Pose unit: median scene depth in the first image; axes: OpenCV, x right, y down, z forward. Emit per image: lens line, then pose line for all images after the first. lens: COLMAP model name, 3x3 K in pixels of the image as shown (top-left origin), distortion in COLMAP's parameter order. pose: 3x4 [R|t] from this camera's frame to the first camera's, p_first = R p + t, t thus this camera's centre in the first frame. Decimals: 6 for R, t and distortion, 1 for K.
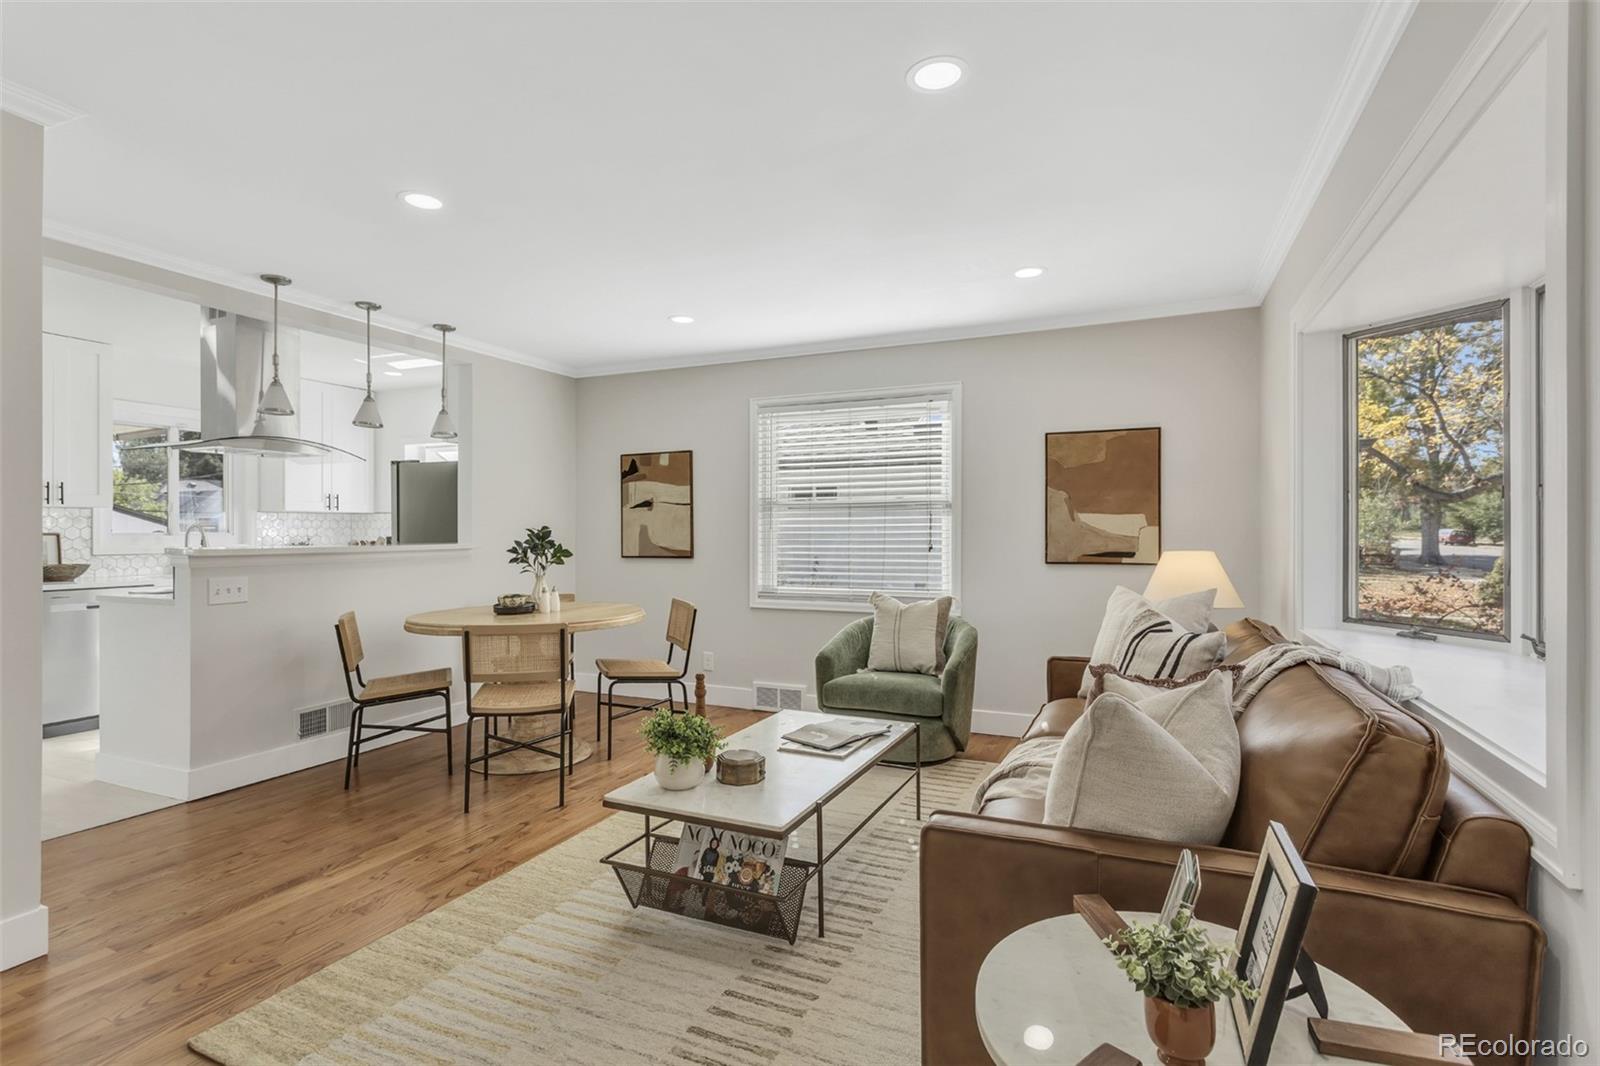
lens RADIAL K [[772.3, 0, 804.9], [0, 772.3, 531.5], [0, 0, 1]] dist [0.005476, 0.002411]
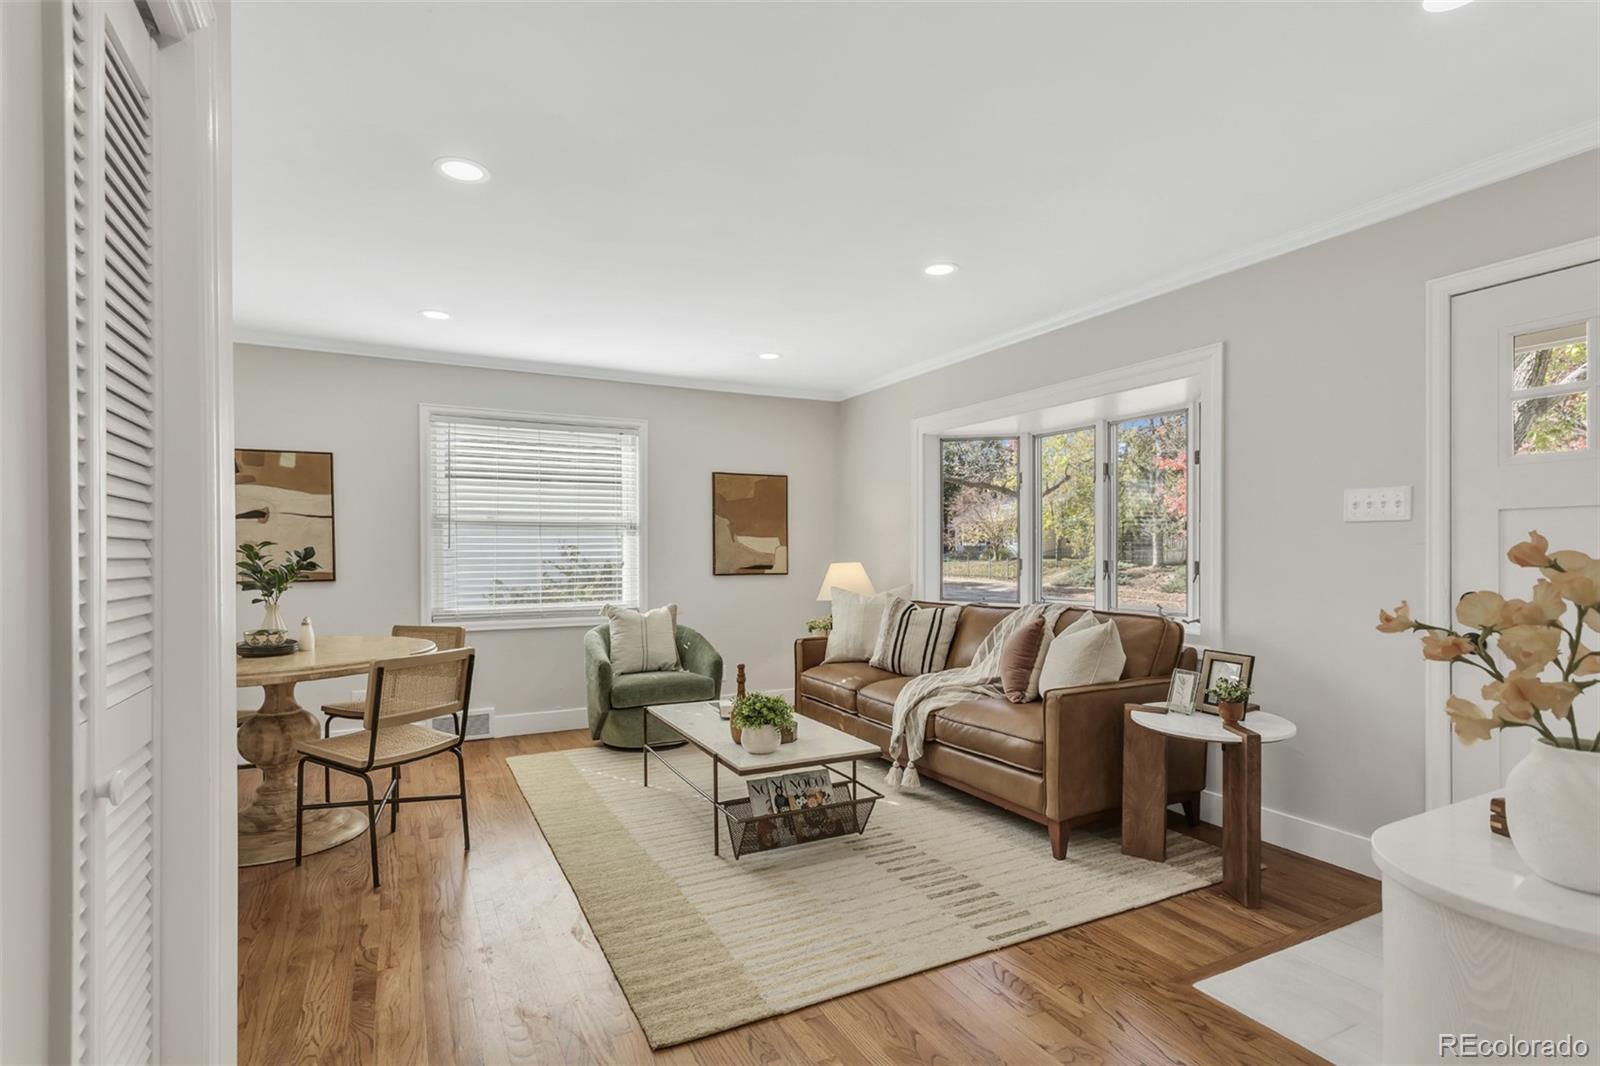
lens RADIAL K [[772.3, 0, 805.7], [0, 772.3, 566.0], [0, 0, 1]] dist [0.005476, 0.002411]
pose [[0.618162, -0.014795, 0.785911, -0.599634], [-0.000271, 0.999819, 0.019034, 0.002155], [-0.786050, -0.011979, 0.618046, 0.094700]]
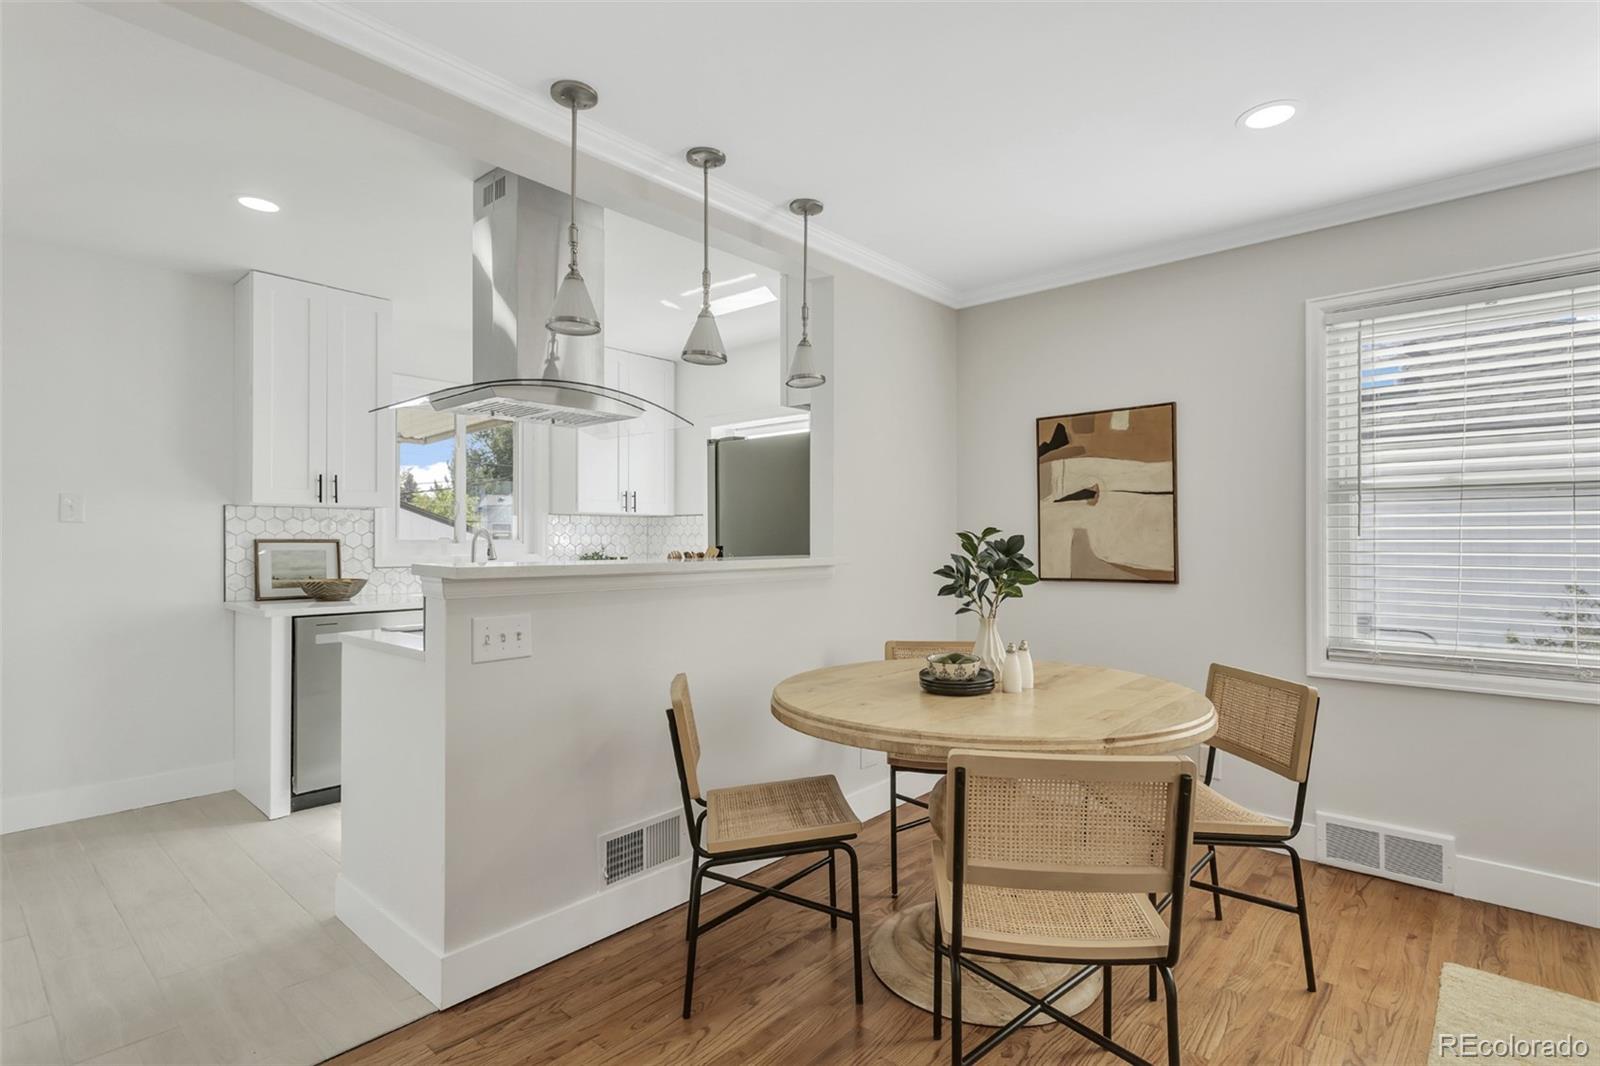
lens RADIAL K [[772.3, 0, 804.9], [0, 772.3, 539.3], [0, 0, 1]] dist [0.005476, 0.002411]
pose [[0.956011, 0.001030, -0.293328, -0.298020], [-0.001675, 0.999997, -0.001947, 0.002402], [0.293325, 0.002353, 0.956010, 0.427607]]
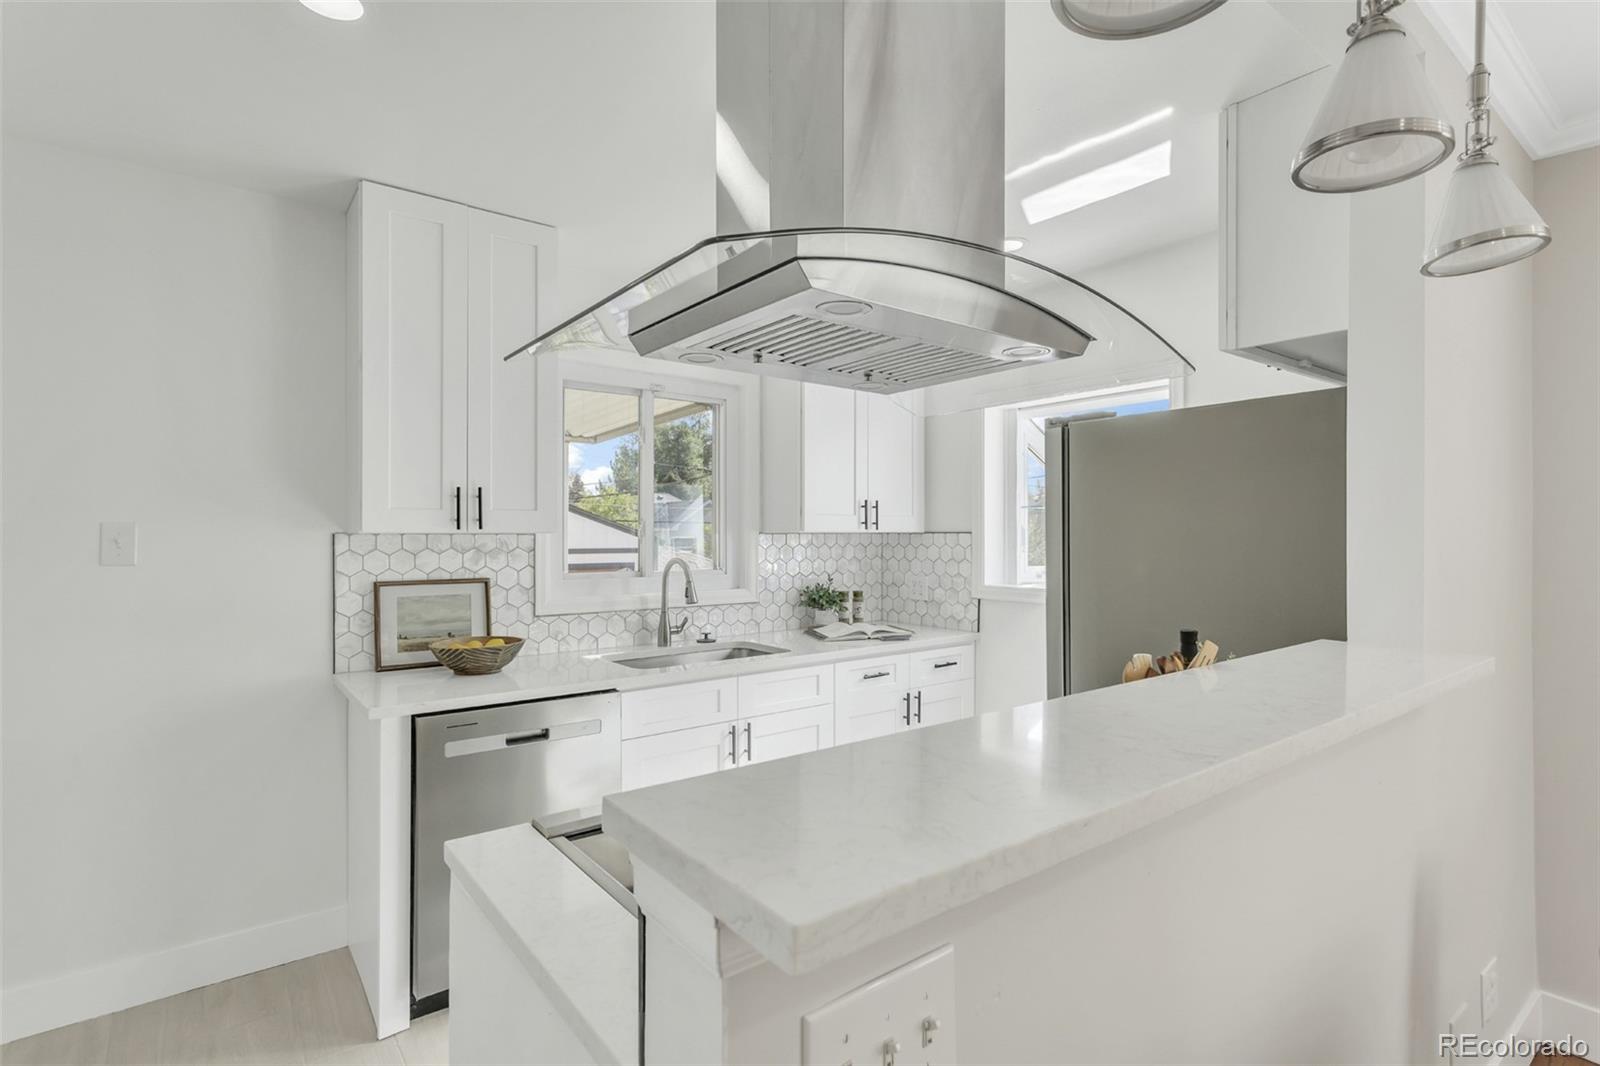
lens RADIAL K [[772.3, 0, 806.8], [0, 772.3, 532.4], [0, 0, 1]] dist [0.005476, 0.002411]
pose [[0.886626, -0.001959, -0.462483, -0.566277], [0.000442, 0.999994, -0.003387, -0.034050], [0.462487, 0.002799, 0.886622, 0.698342]]
